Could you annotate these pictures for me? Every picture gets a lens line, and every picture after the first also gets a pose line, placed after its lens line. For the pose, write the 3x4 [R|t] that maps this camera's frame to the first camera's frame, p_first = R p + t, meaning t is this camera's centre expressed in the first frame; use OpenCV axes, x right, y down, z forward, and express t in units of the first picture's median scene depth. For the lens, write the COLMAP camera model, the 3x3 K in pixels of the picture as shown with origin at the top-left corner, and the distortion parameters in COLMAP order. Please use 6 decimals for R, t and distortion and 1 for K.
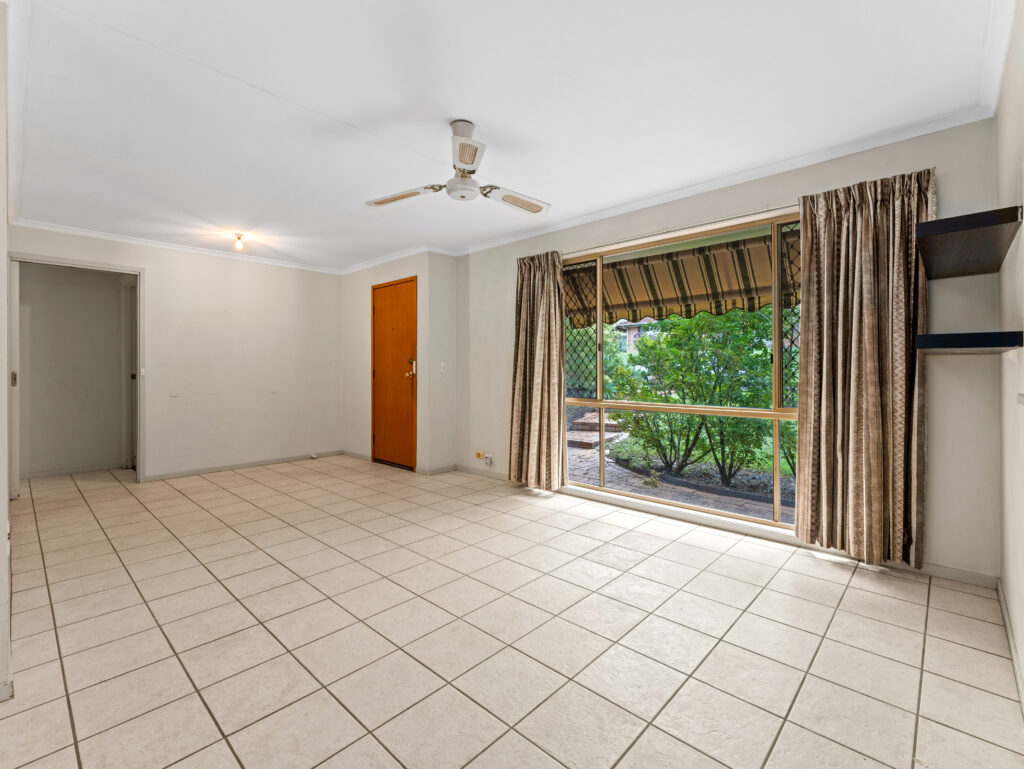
lens RADIAL K [[464.5, 0, 512.3], [0, 464.5, 377.1], [0, 0, 1]] dist [0.002814, 0.000036]
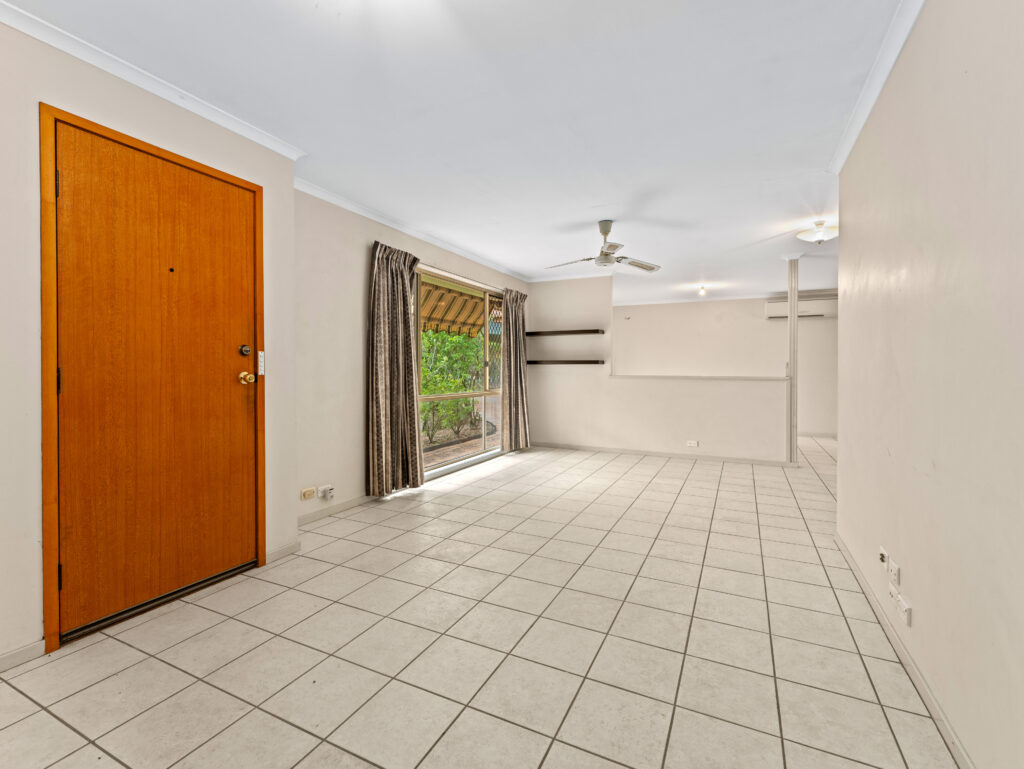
lens RADIAL K [[464.5, 0, 512.3], [0, 464.5, 377.1], [0, 0, 1]] dist [0.002814, 0.000036]
pose [[-0.291995, -0.014148, 0.956315, -0.828908], [0.009307, 0.999801, 0.017633, -0.013078], [-0.956374, 0.014049, -0.291806, 0.929859]]
